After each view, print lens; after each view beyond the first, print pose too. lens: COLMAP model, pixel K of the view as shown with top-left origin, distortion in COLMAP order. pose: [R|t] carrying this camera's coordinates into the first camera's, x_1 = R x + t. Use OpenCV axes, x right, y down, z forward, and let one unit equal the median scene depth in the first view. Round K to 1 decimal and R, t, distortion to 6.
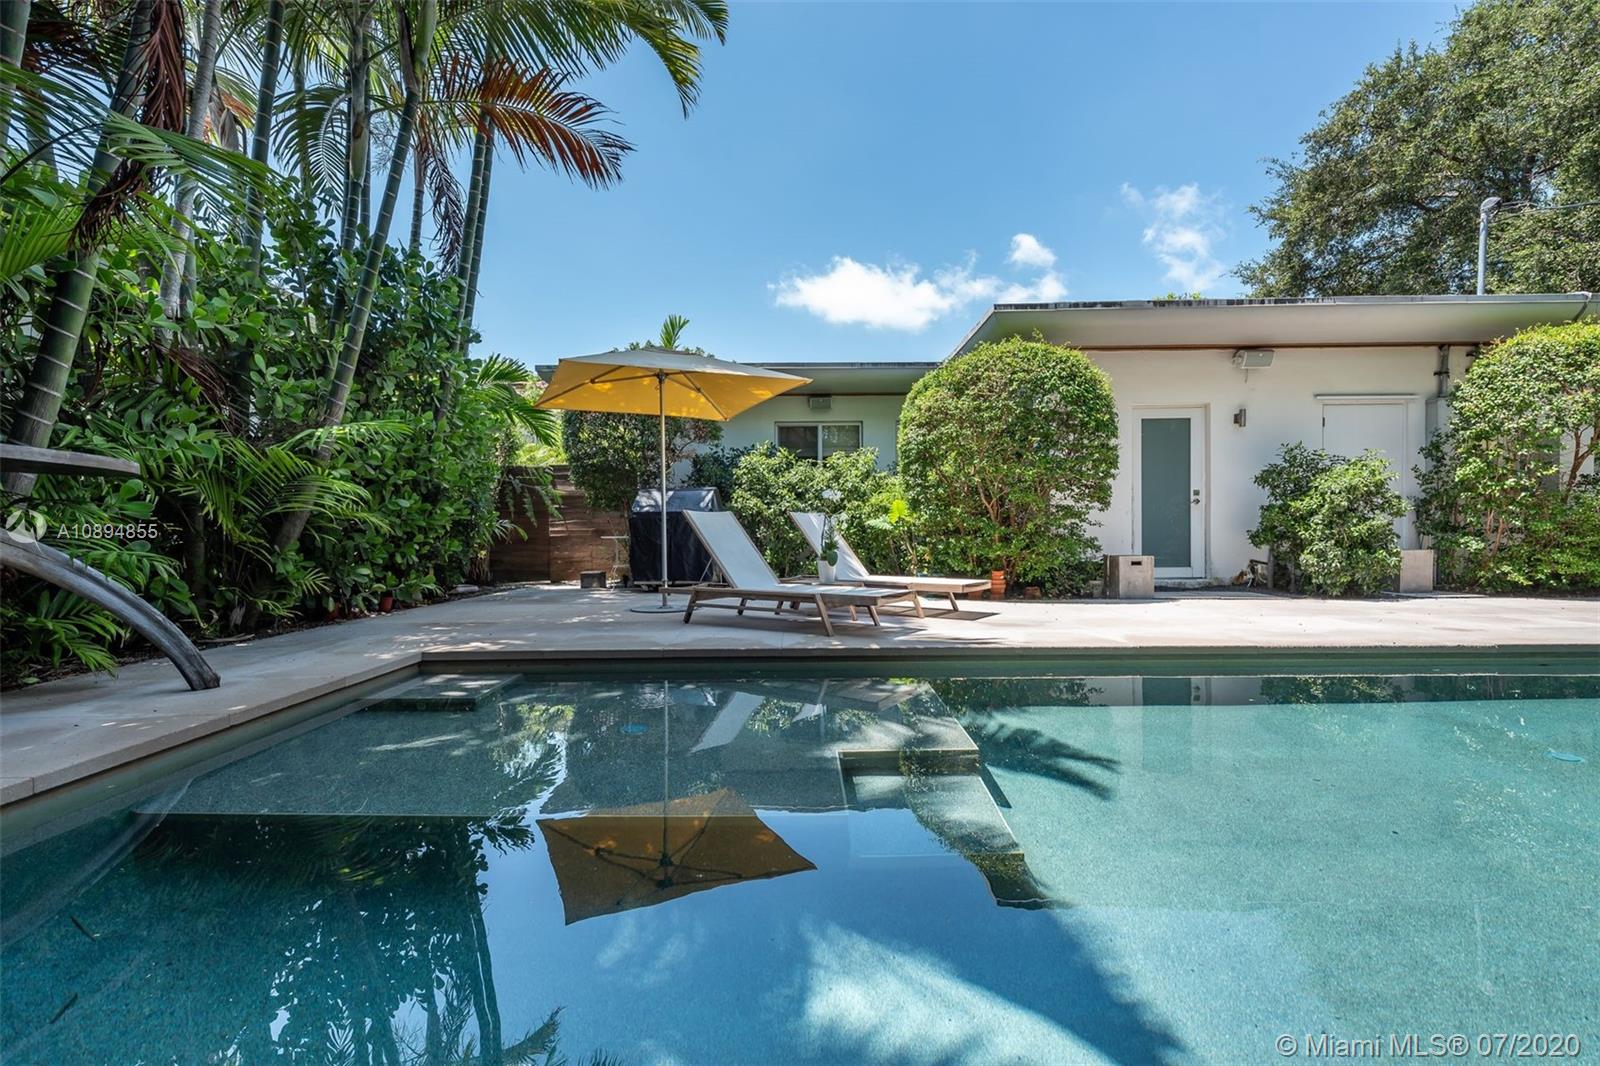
lens RADIAL K [[720.5, 0, 798.3], [0, 720.5, 537.8], [0, 0, 1]] dist [0.003386, 0.000361]
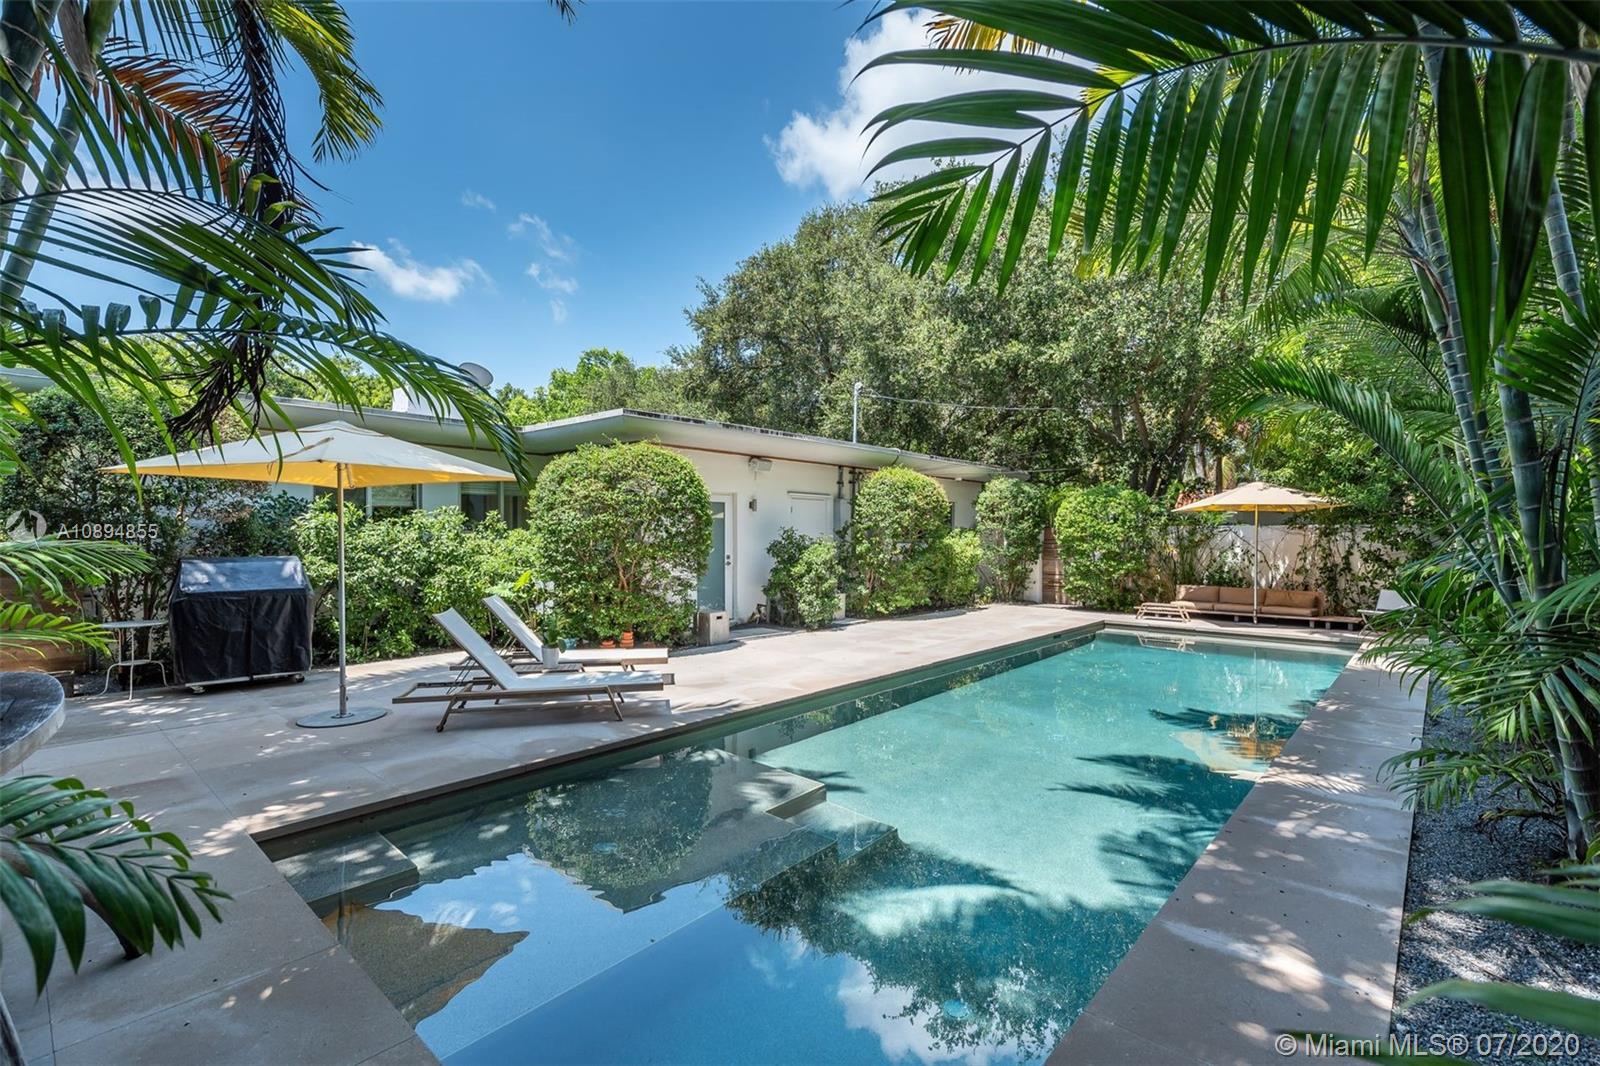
lens RADIAL K [[720.5, 0, 792.7], [0, 720.5, 540.8], [0, 0, 1]] dist [0.003386, 0.000361]
pose [[0.653357, -0.003173, 0.757043, -0.467769], [-0.005988, 0.999938, 0.009359, -0.122810], [-0.757026, -0.010648, 0.653298, 0.008806]]
